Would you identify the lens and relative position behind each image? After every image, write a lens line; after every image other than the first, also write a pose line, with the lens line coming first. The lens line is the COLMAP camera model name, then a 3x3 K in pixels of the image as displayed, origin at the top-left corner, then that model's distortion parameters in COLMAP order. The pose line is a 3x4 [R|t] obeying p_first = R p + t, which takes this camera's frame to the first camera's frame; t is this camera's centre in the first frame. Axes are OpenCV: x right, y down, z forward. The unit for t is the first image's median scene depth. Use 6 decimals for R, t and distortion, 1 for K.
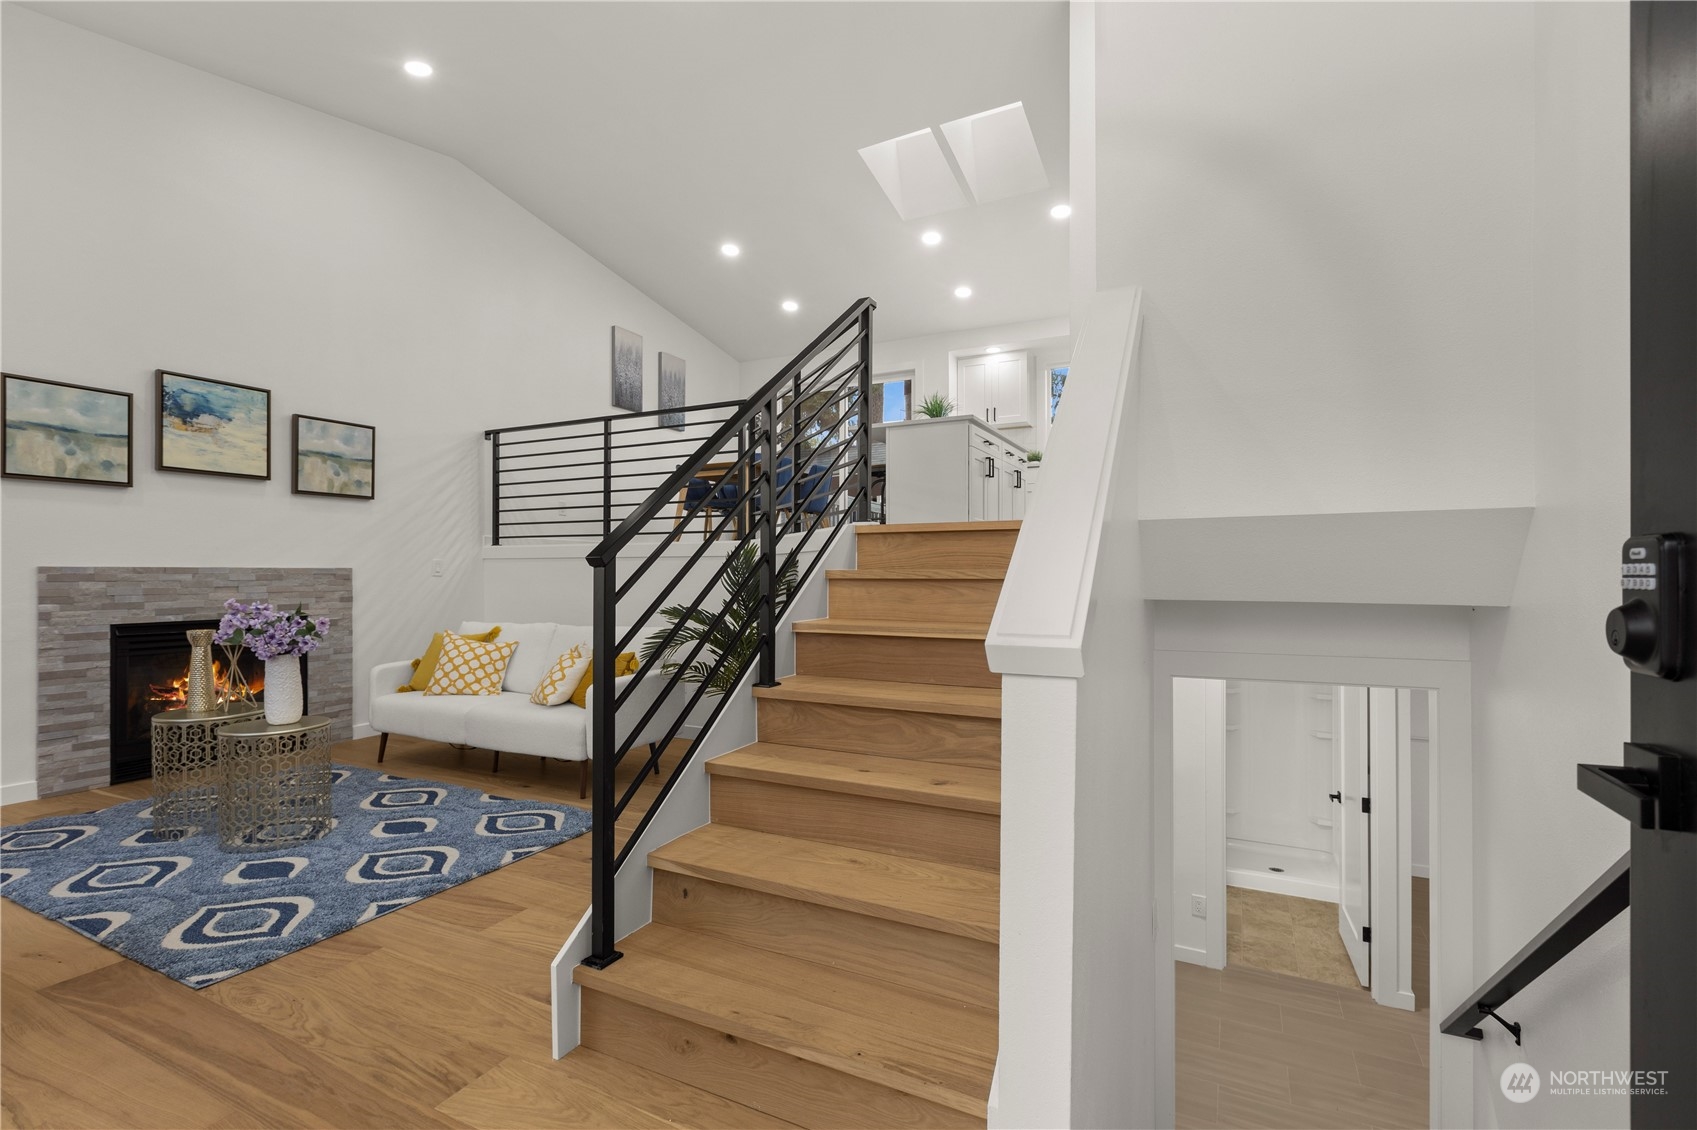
lens RADIAL K [[770.0, 0, 823.1], [0, 770.0, 573.4], [0, 0, 1]] dist [-0.002774, 0.000629]
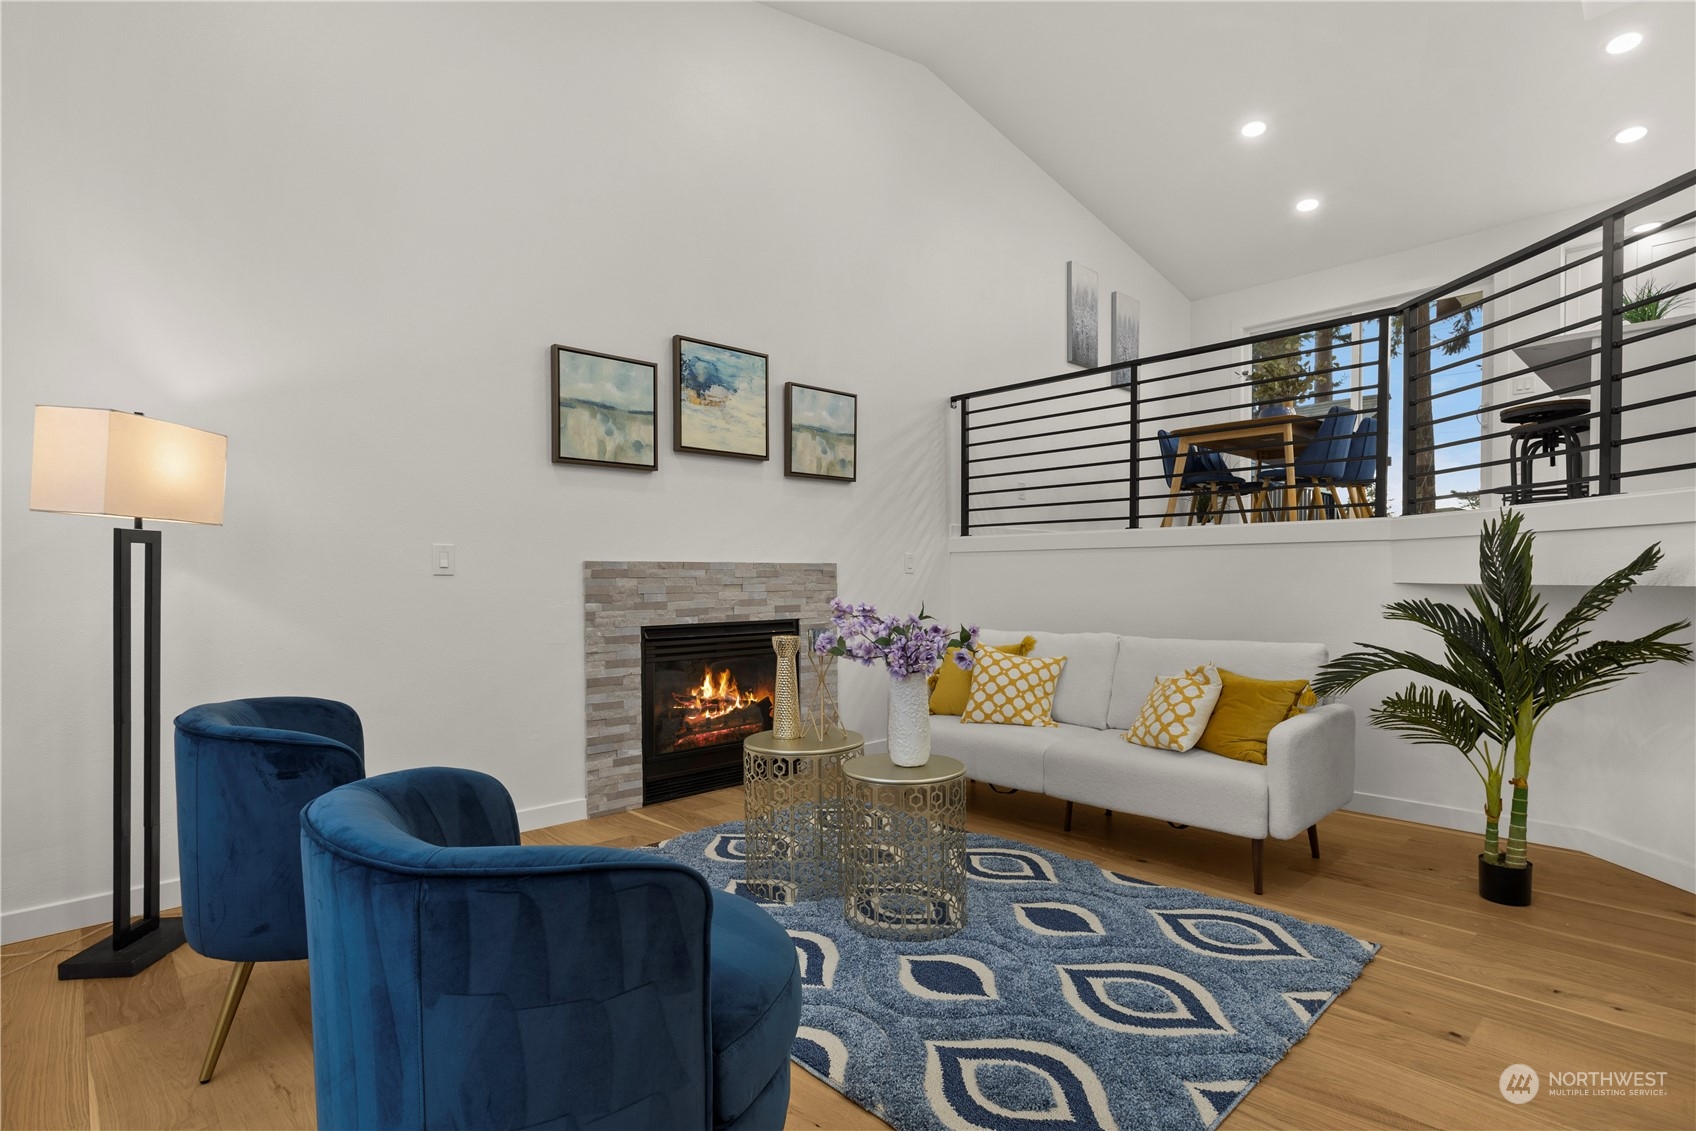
lens RADIAL K [[822.3, 0, 805.5], [0, 822.3, 594.9], [0, 0, 1]] dist [-0.004508, 0.002732]
pose [[0.936140, 0.002482, -0.351620, -0.398581], [0.004919, 0.999785, 0.020154, 0.011229], [0.351594, -0.020596, 0.935926, 0.172127]]
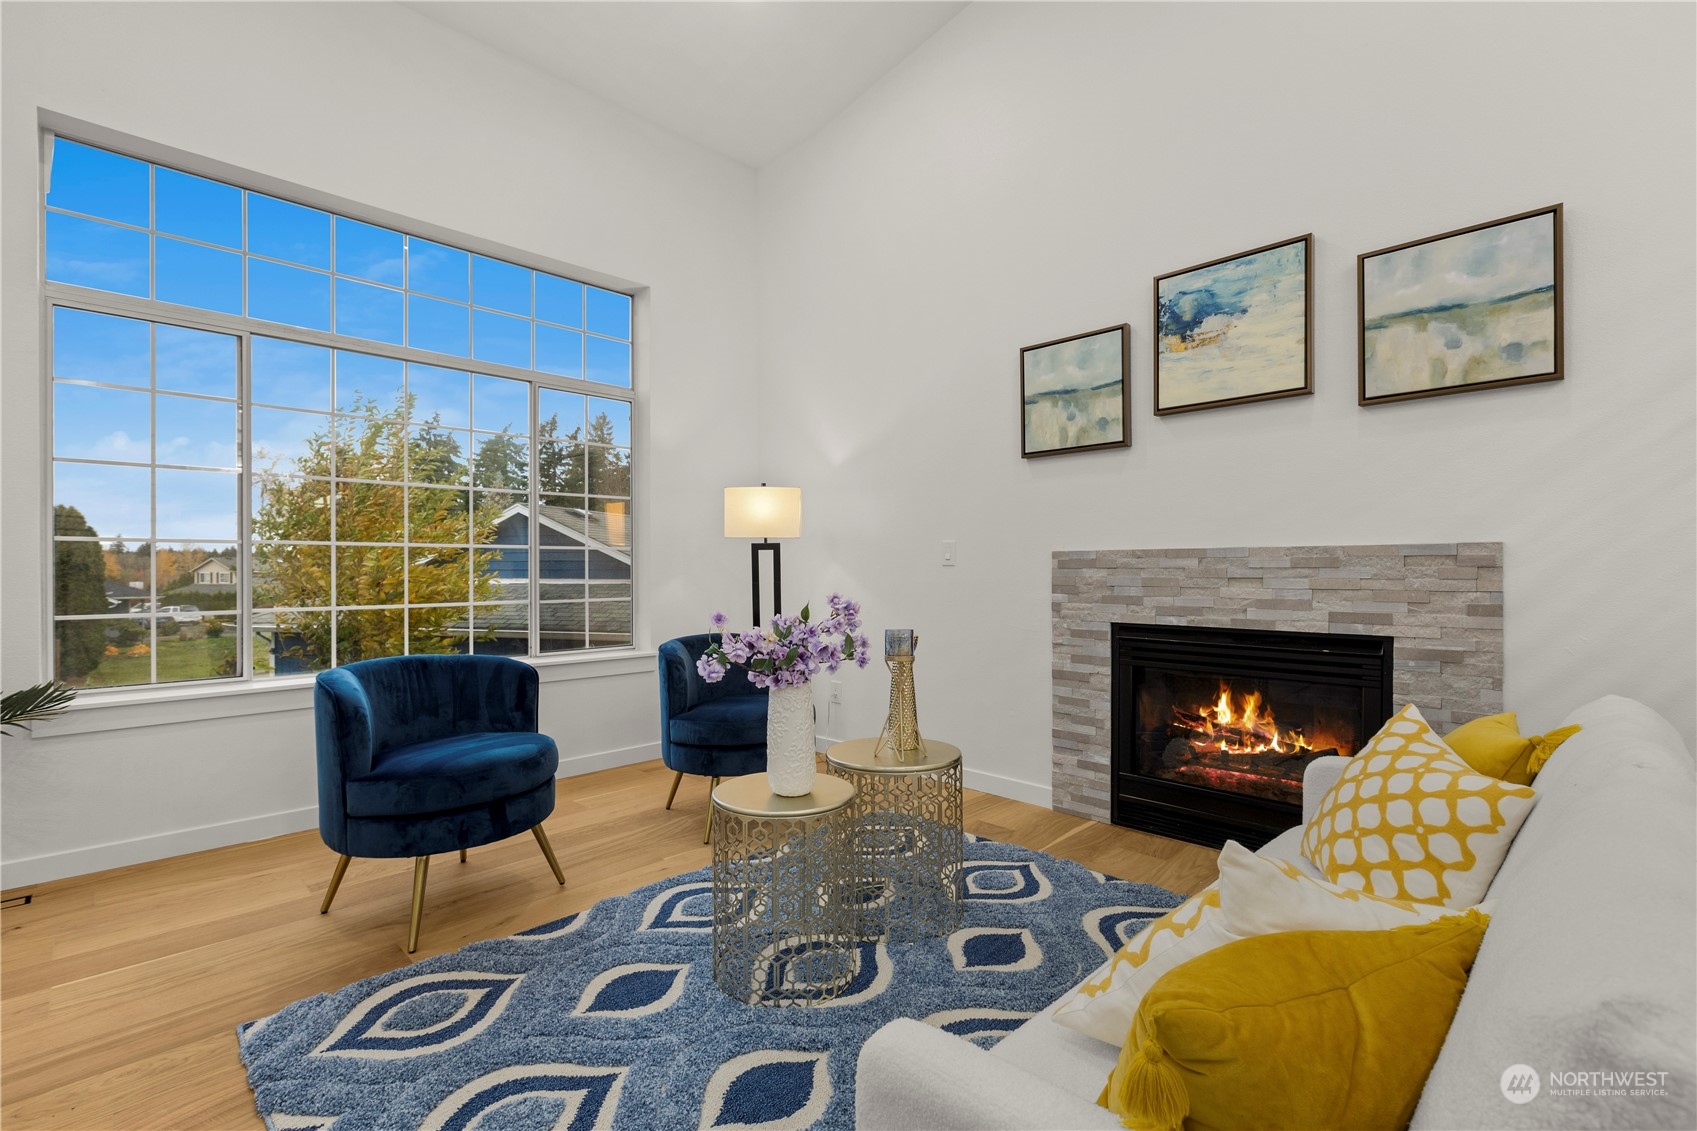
lens RADIAL K [[770.0, 0, 848.6], [0, 770.0, 573.1], [0, 0, 1]] dist [-0.002774, 0.000629]
pose [[-0.289718, 0.013788, -0.957013, -0.080385], [0.009217, 0.999890, 0.011615, 0.003380], [0.957068, -0.005456, -0.289813, 0.930193]]
